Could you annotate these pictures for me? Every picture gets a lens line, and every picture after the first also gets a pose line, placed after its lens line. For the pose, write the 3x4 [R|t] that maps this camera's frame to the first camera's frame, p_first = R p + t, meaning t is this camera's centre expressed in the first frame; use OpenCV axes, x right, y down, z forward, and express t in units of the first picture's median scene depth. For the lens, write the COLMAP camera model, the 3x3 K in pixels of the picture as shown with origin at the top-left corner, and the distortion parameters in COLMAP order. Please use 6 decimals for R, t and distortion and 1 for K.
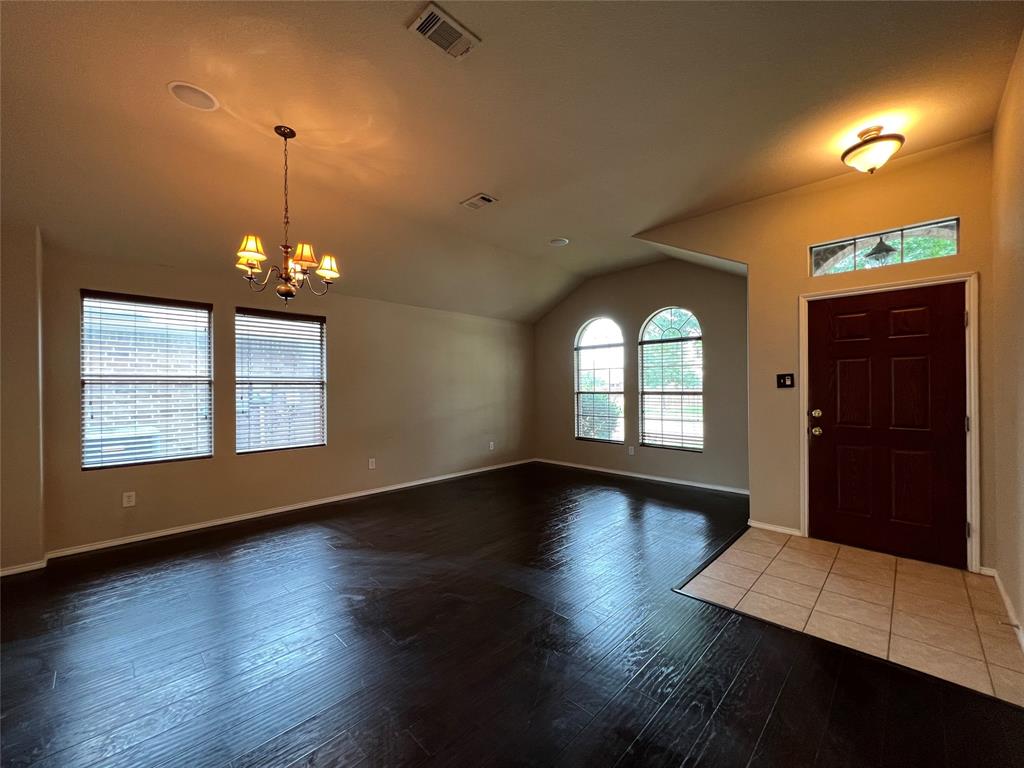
lens RADIAL K [[409.1, 0, 512.3], [0, 409.1, 389.7], [0, 0, 1]] dist [0.000098, 0.000464]
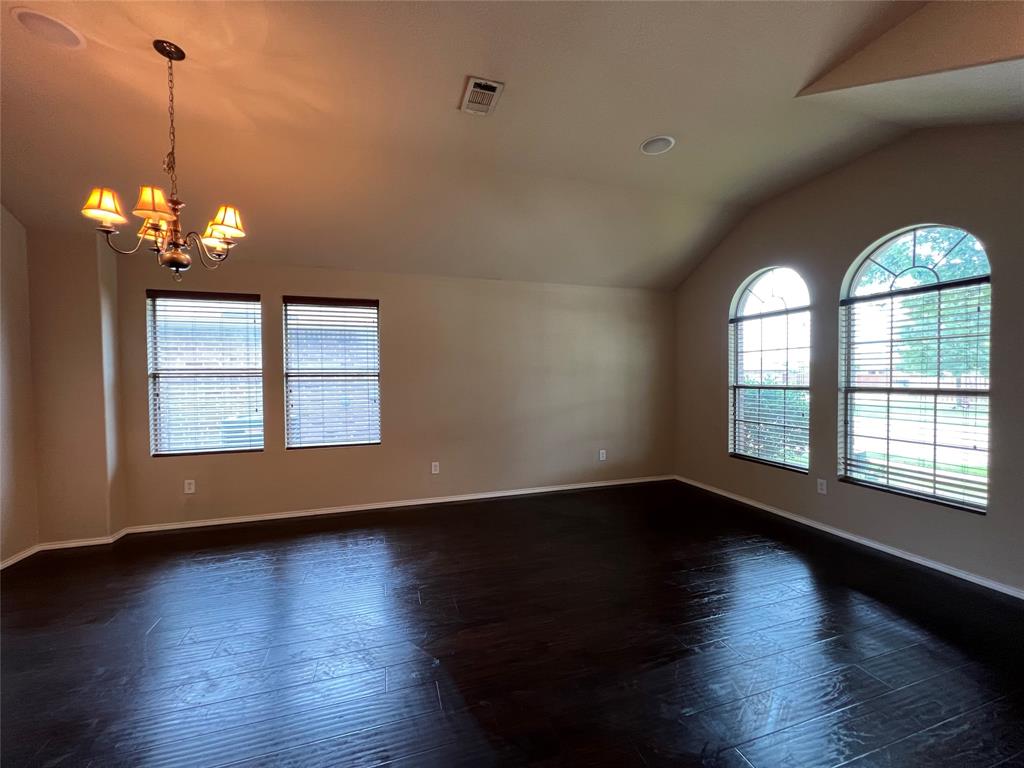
lens RADIAL K [[409.1, 0, 515.2], [0, 409.1, 389.2], [0, 0, 1]] dist [0.000098, 0.000464]
pose [[0.883548, 0.015303, -0.468090, 0.189750], [-0.001026, 0.999527, 0.030739, -0.010385], [0.468339, -0.026679, 0.883146, 0.300246]]
